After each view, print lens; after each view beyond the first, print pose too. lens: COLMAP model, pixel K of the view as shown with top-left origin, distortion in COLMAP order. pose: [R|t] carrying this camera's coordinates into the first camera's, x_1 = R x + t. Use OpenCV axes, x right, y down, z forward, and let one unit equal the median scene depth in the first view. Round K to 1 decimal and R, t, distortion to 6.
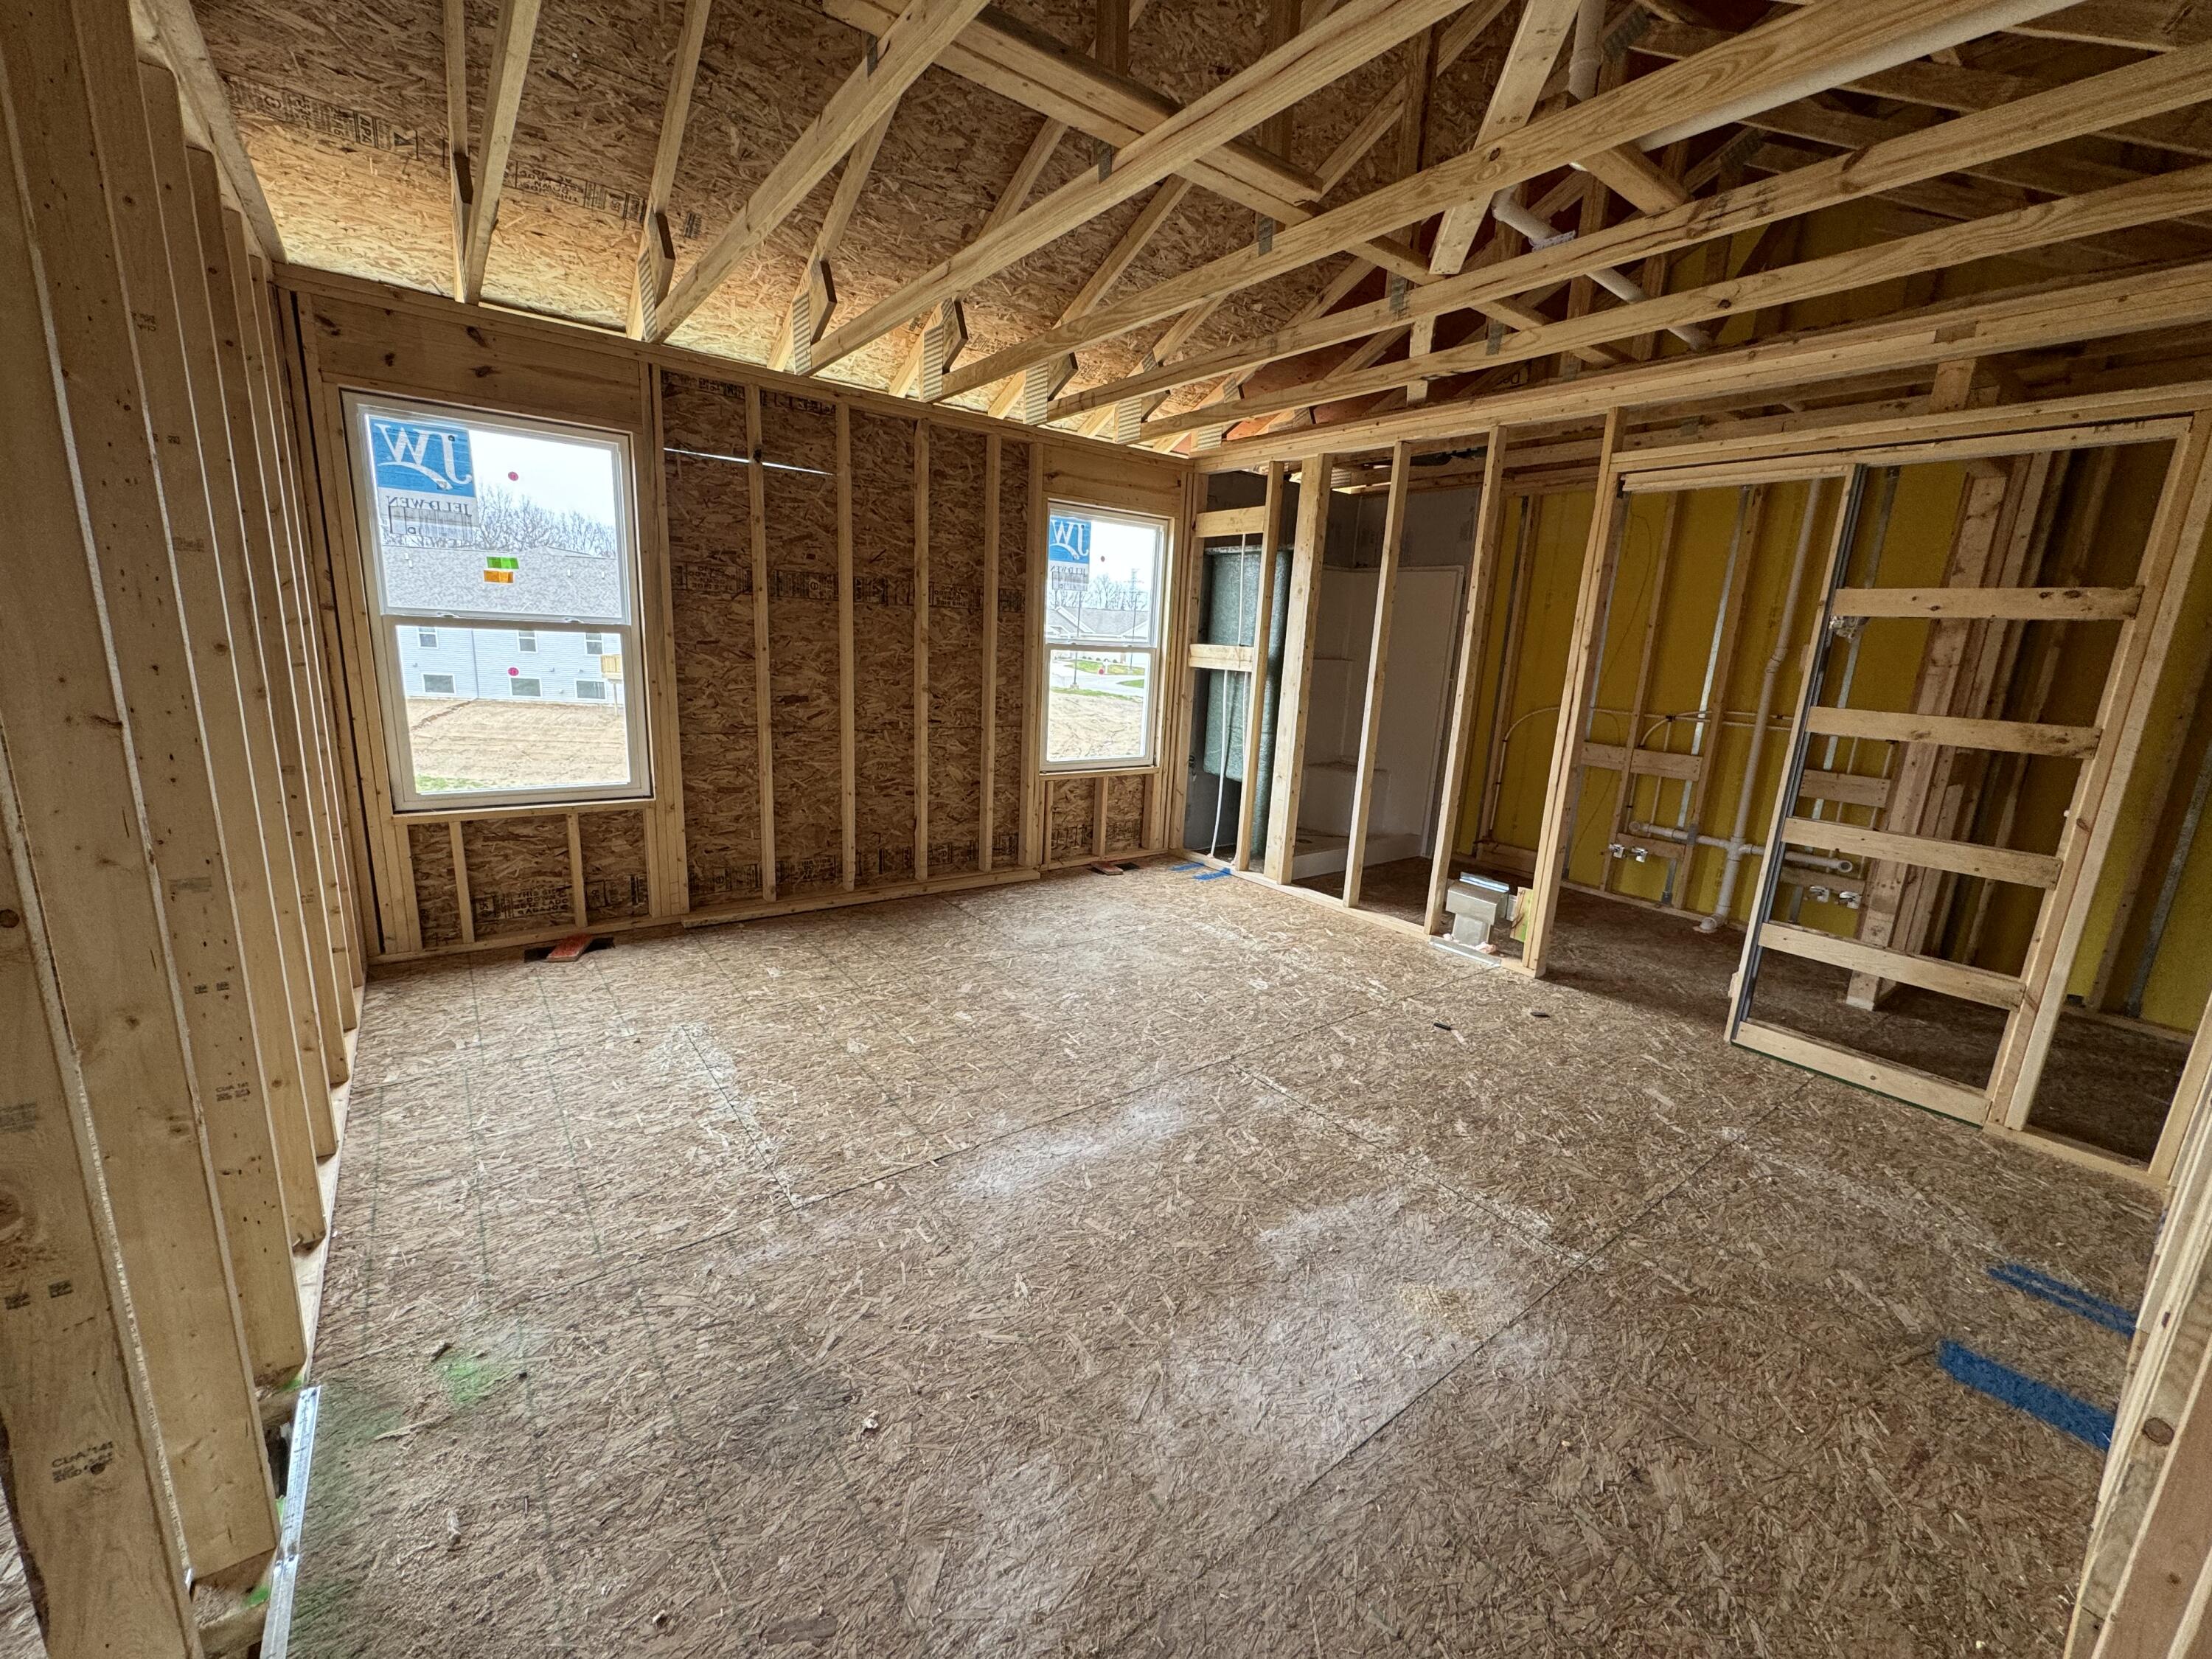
lens RADIAL K [[883.0, 0, 1106.0], [0, 883.0, 829.5], [0, 0, 1]] dist [-0.000872, -0.000331]
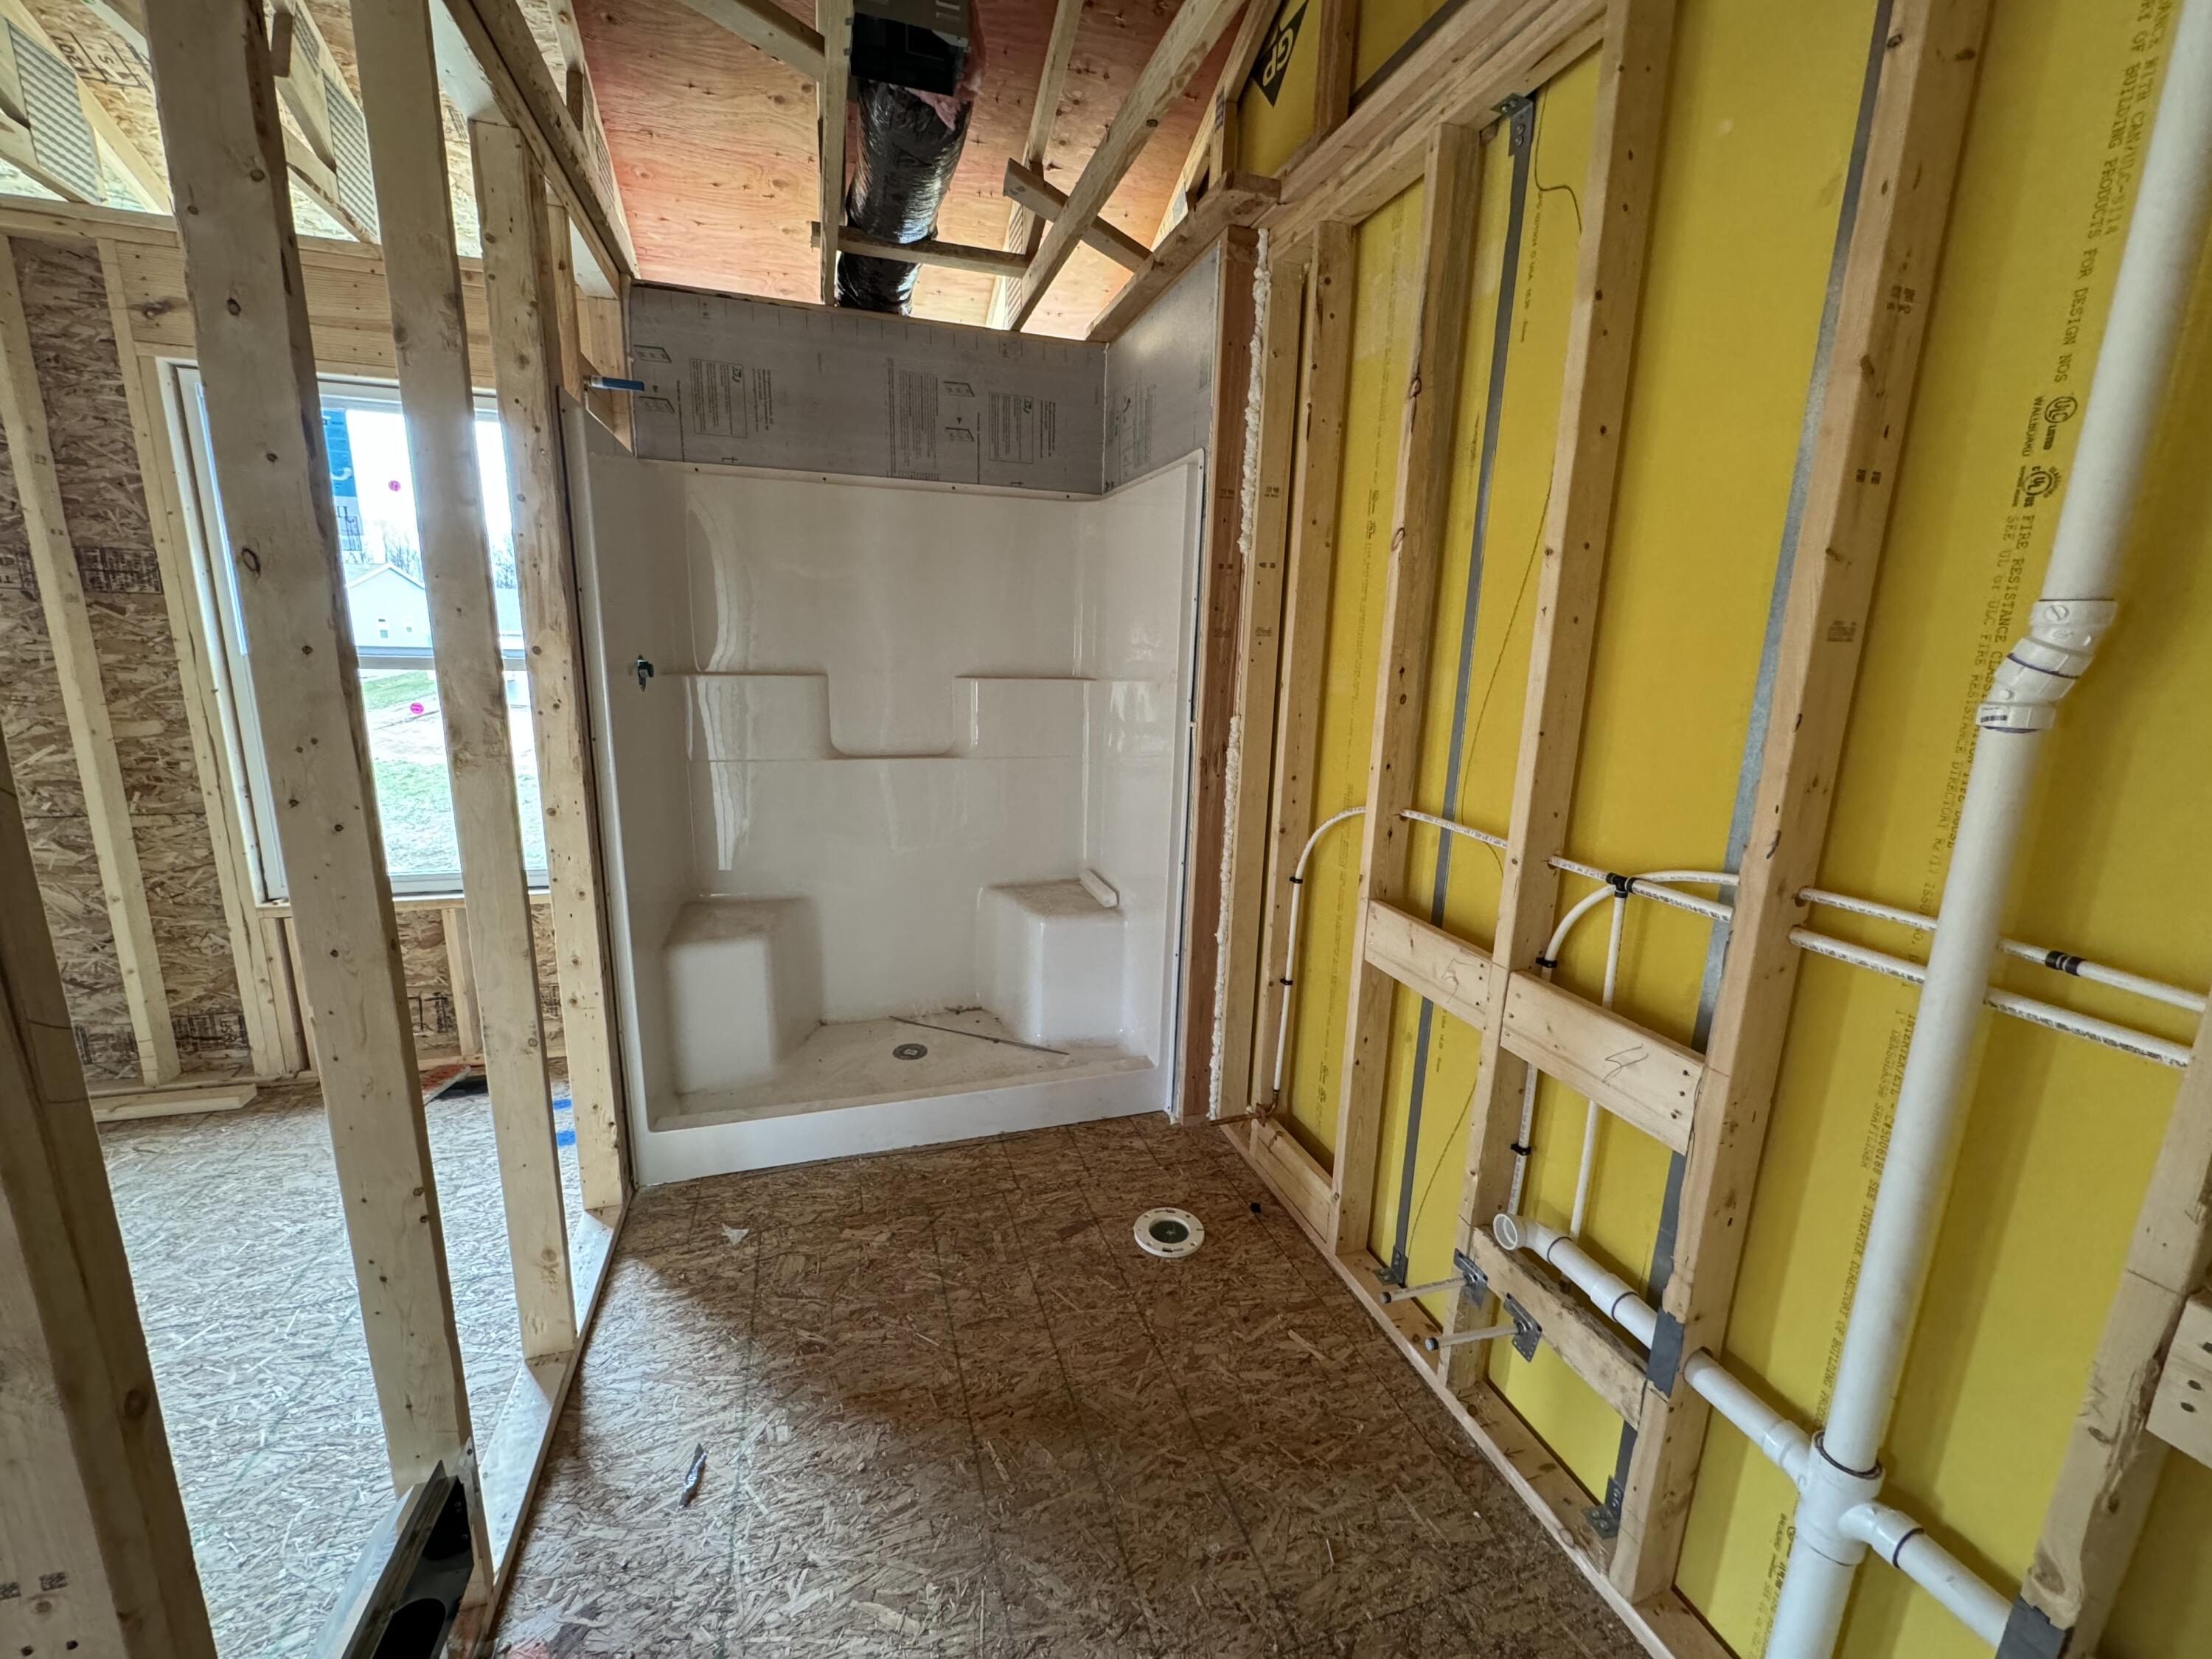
lens RADIAL K [[893.3, 0, 1106.0], [0, 893.3, 829.5], [0, 0, 1]] dist [-0.000864, -0.000206]
pose [[0.941777, 0.046305, -0.333034, 0.600706], [-0.053479, 0.998492, -0.012402, -0.135403], [0.331957, 0.029491, 0.942833, 0.711690]]
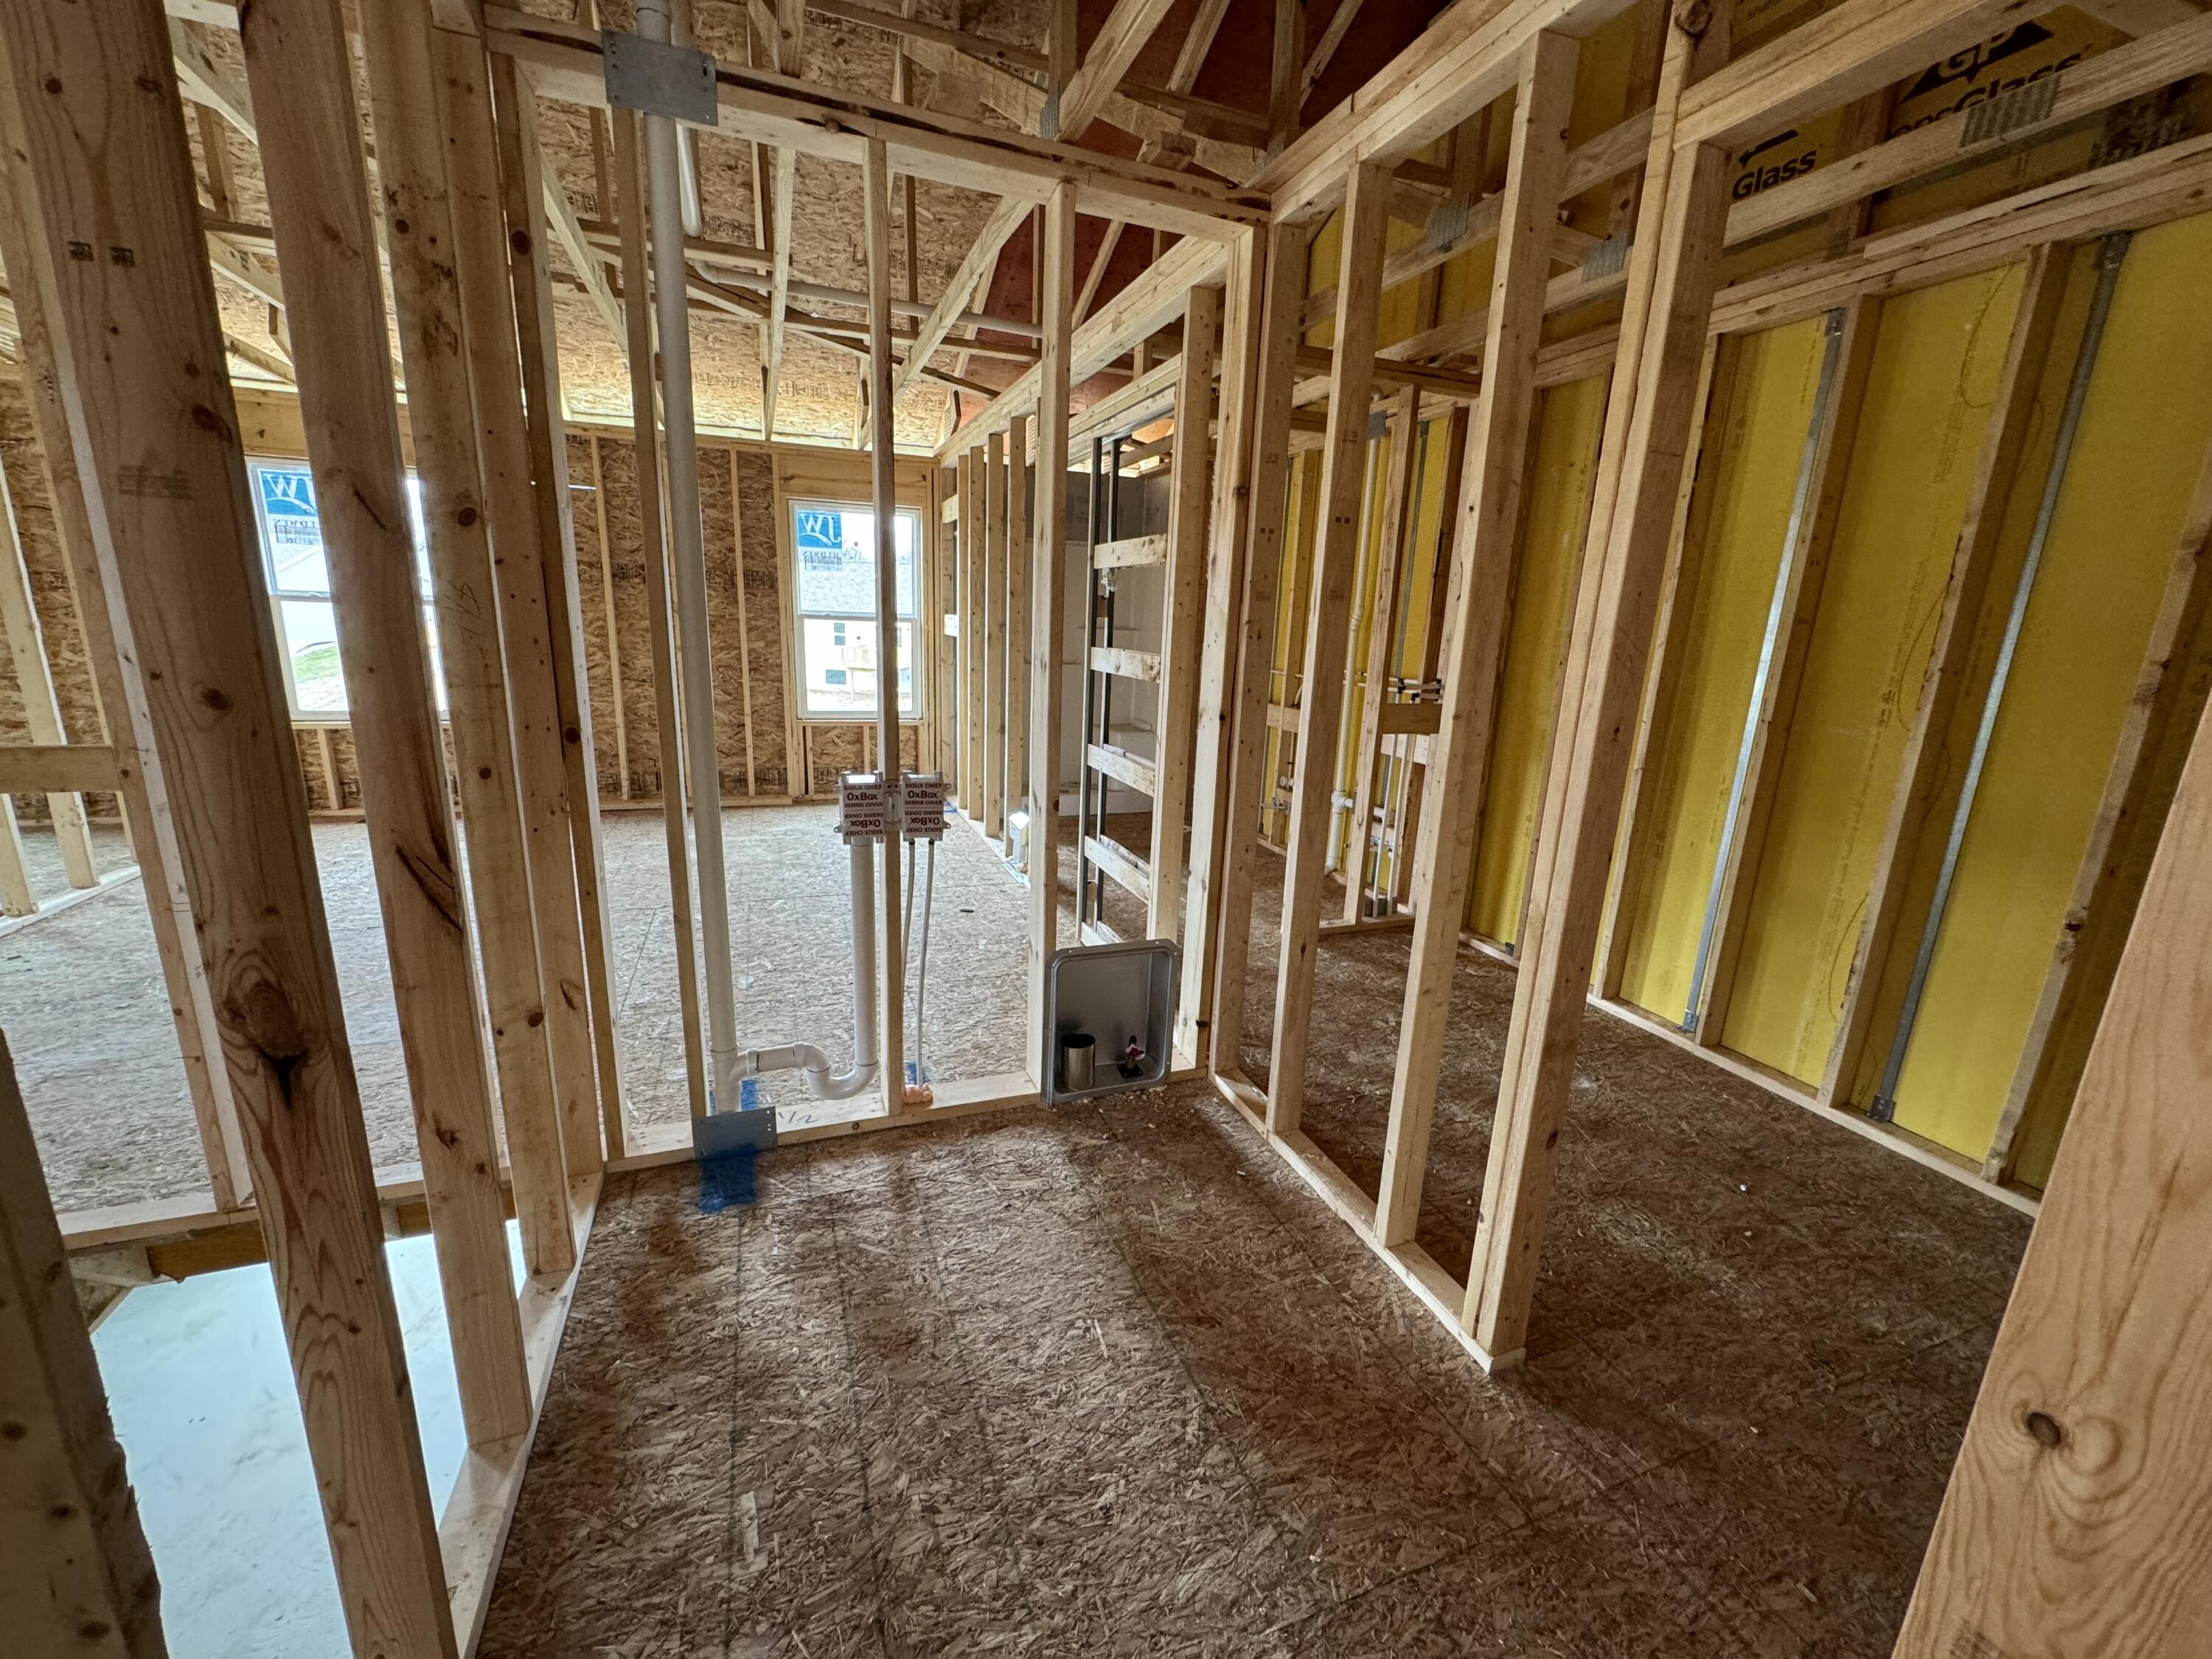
lens RADIAL K [[883.0, 0, 1106.0], [0, 883.0, 829.5], [0, 0, 1]] dist [-0.000872, -0.000331]
pose [[0.960667, 0.053618, -0.272478, 0.728210], [-0.051398, 0.998561, 0.015281, 0.051894], [0.272905, -0.000675, 0.962041, -0.077524]]
